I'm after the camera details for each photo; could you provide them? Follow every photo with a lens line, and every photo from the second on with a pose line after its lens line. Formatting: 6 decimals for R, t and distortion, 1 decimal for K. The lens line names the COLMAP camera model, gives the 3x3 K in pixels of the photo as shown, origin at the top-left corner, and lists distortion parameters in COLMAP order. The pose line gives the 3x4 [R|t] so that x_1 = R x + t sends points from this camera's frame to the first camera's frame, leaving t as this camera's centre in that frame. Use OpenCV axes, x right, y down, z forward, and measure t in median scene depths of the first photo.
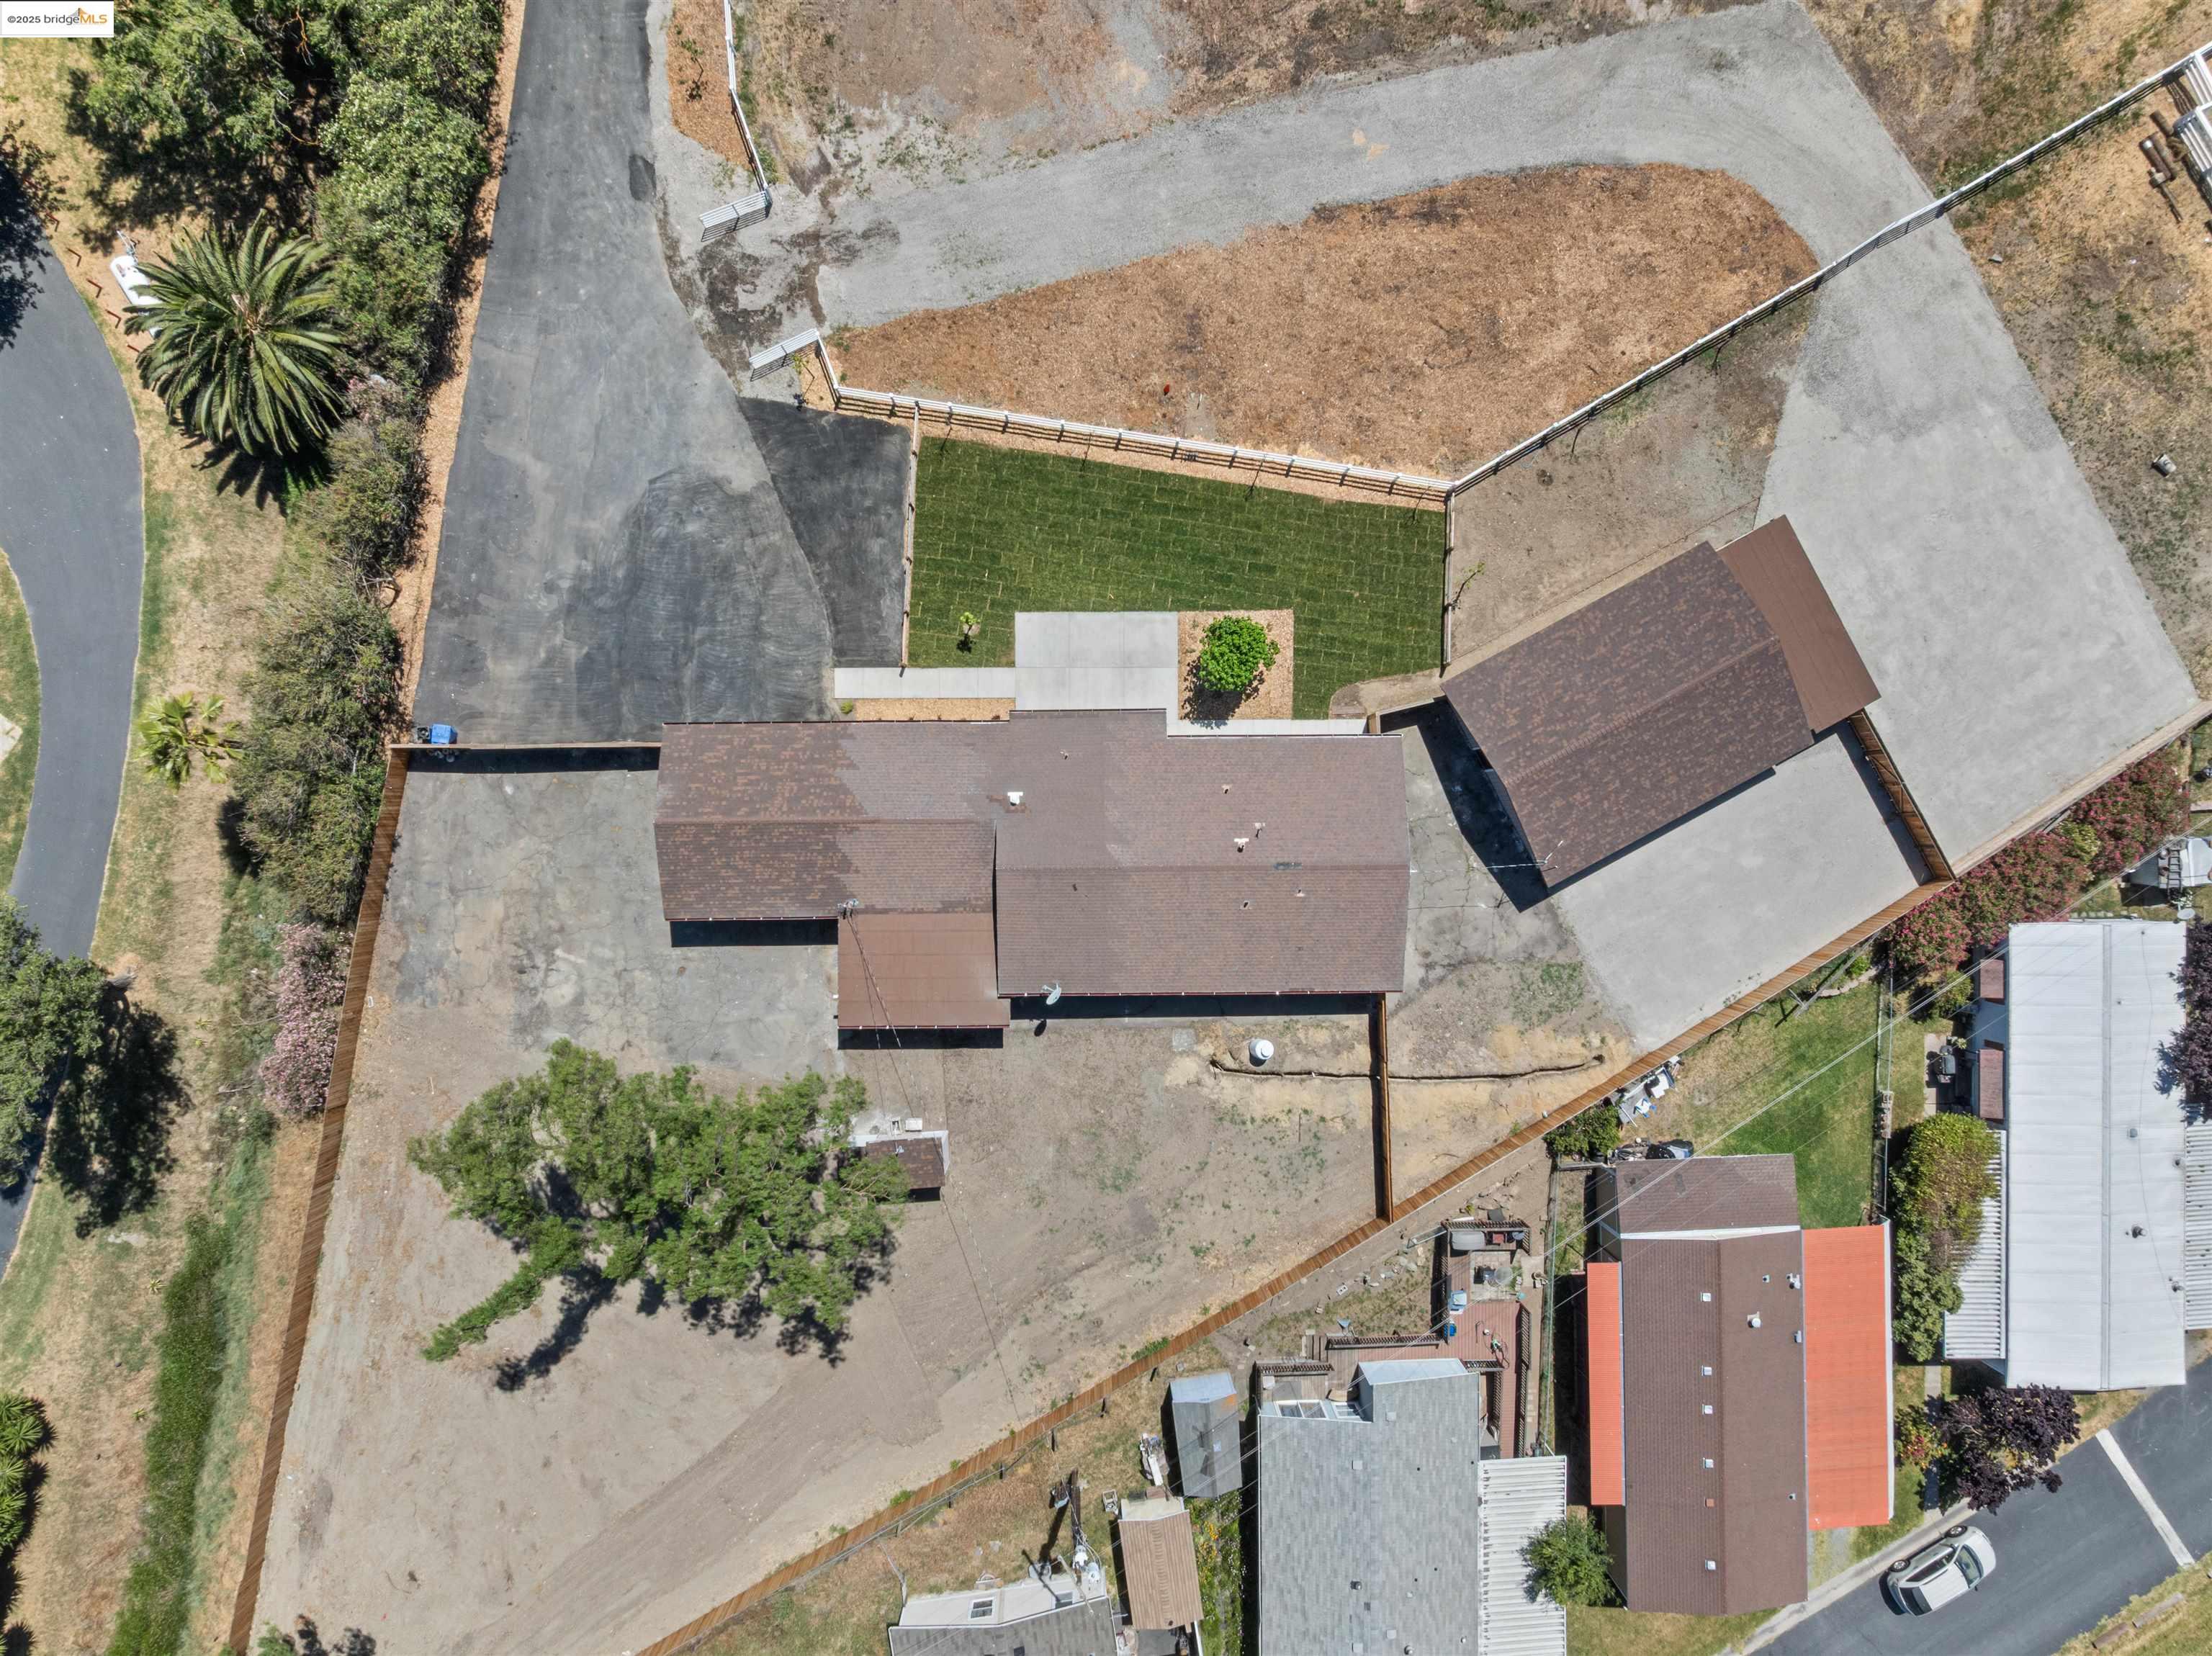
lens RADIAL K [[1560.8, 0, 1106.0], [0, 1560.8, 828.0], [0, 0, 1]] dist [-0.055047, 0.013943]
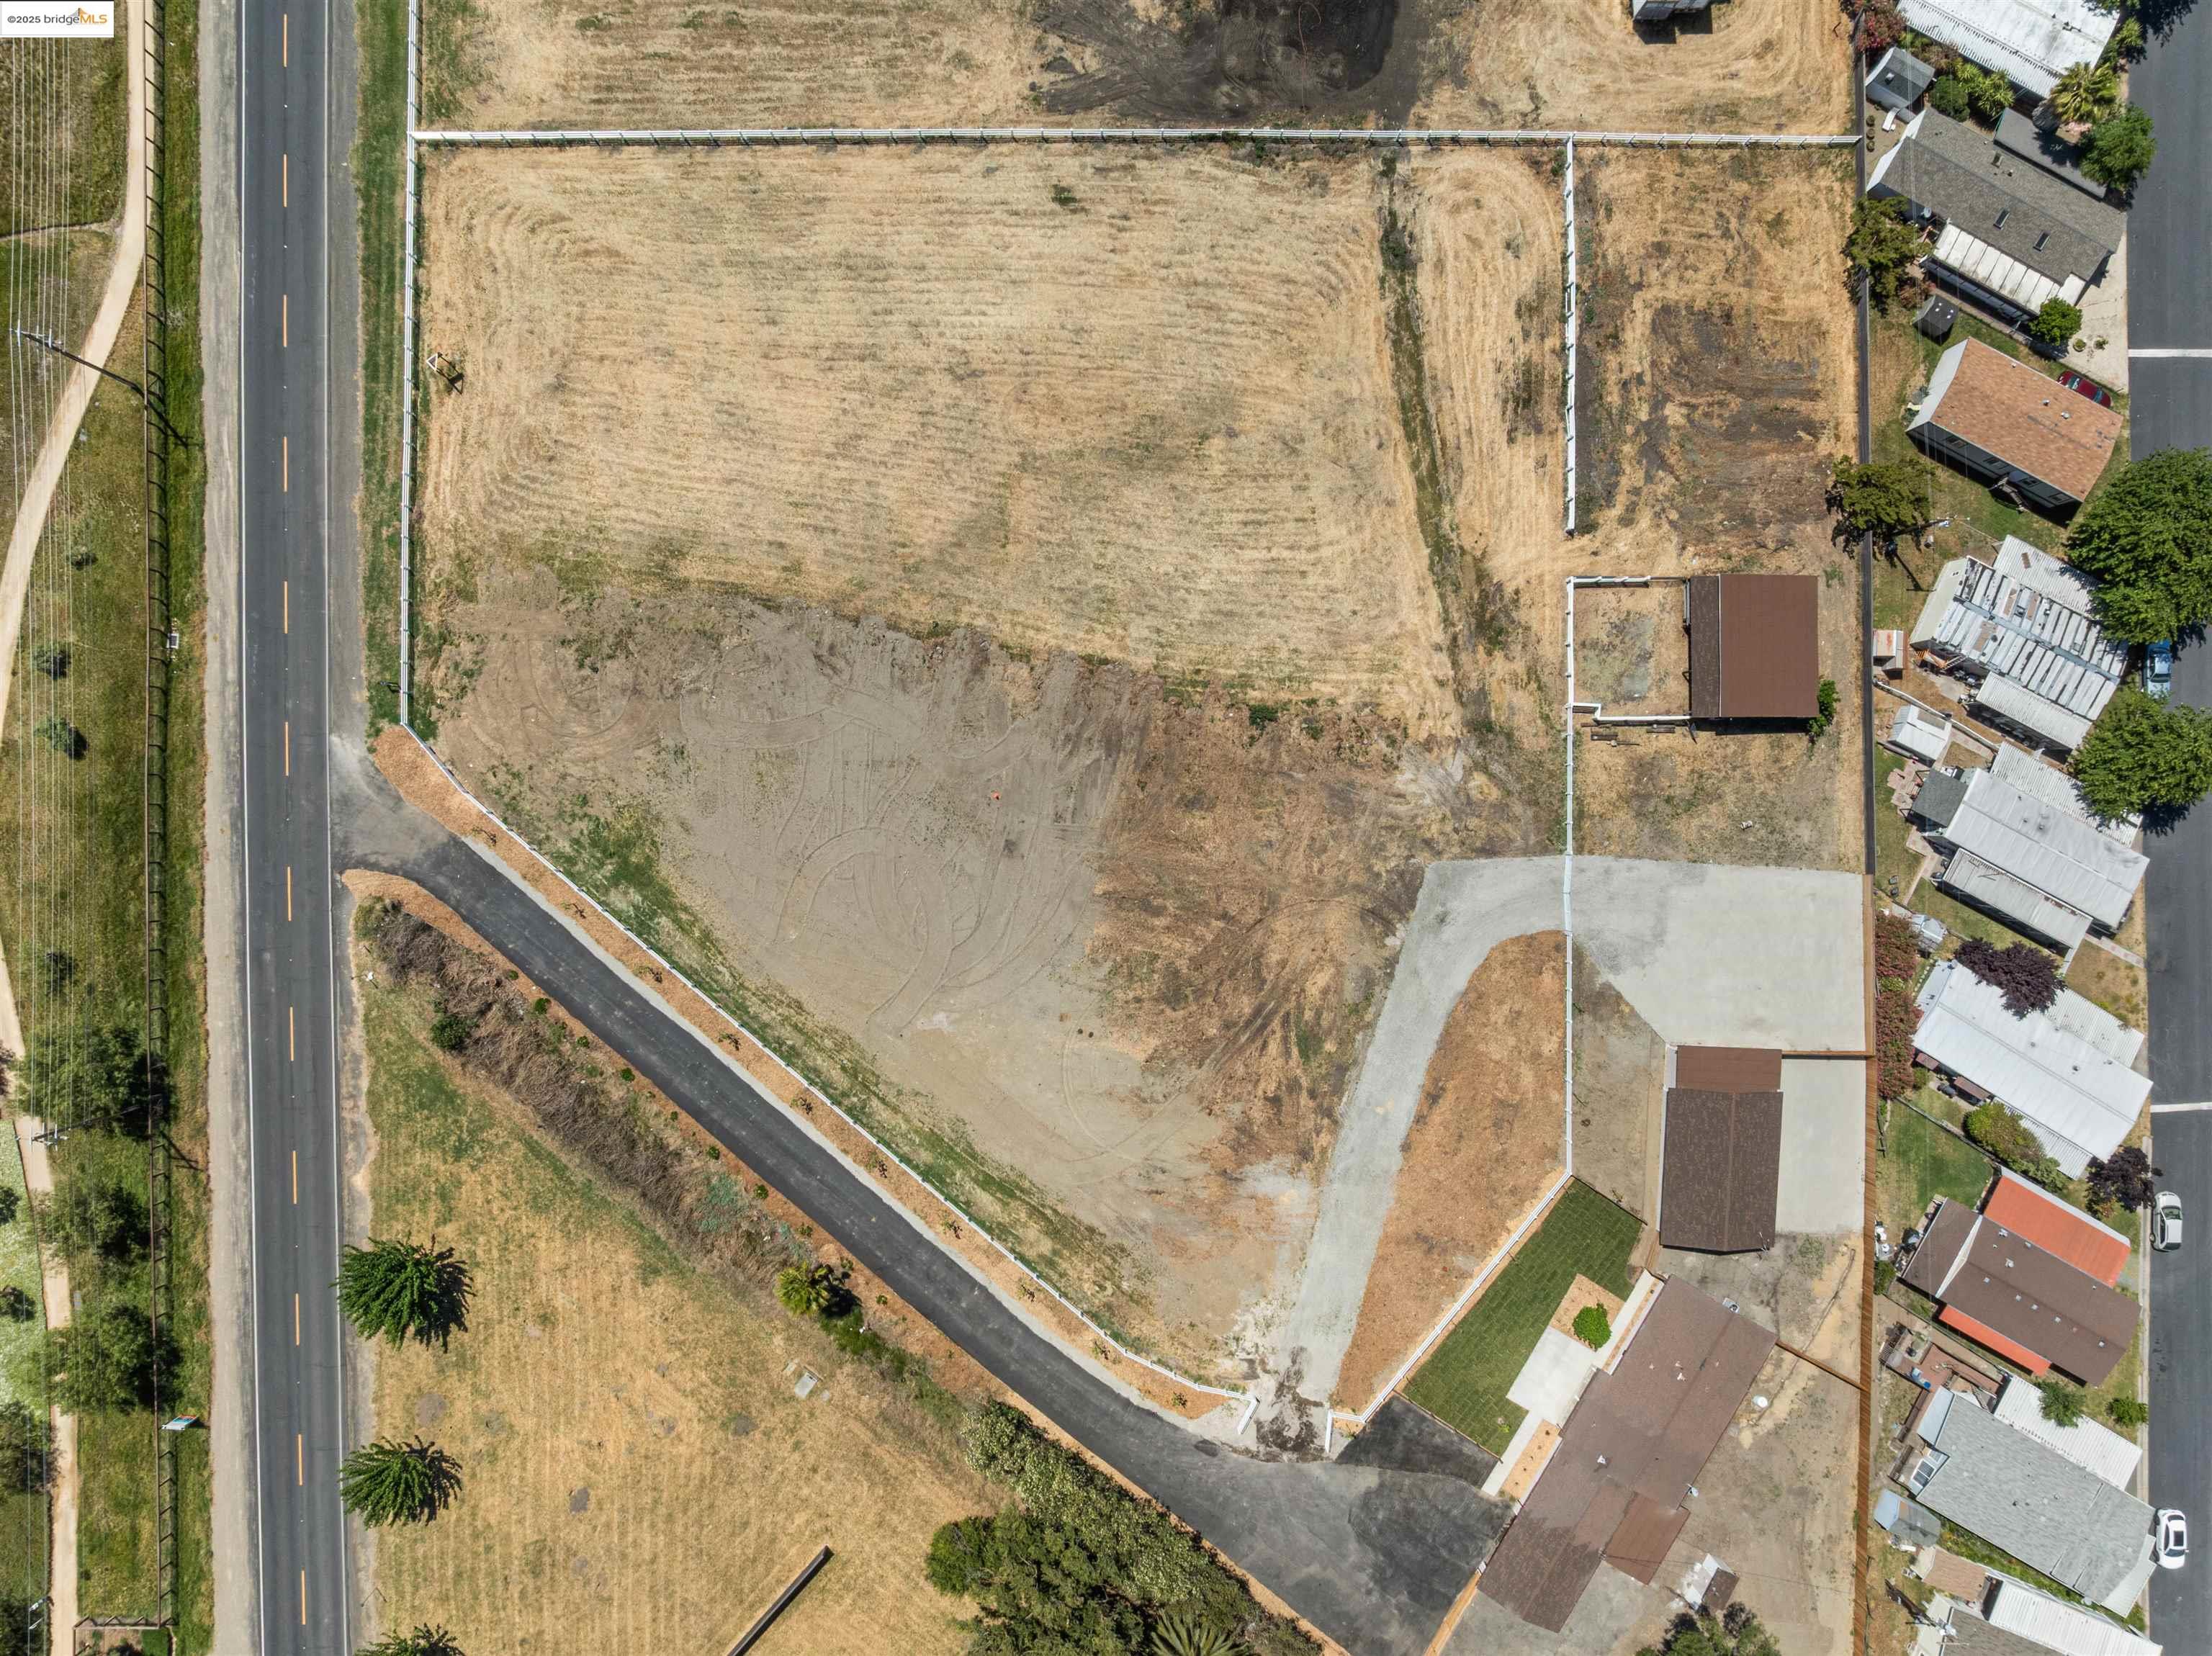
lens RADIAL K [[1581.5, 0, 1106.0], [0, 1581.5, 828.0], [0, 0, 1]] dist [-0.046358, -0.003398]
pose [[0.513994, -0.857757, -0.007905, 0.307904], [0.857682, 0.513757, 0.020872, -0.966503], [-0.013842, -0.017508, 0.999751, -0.930221]]
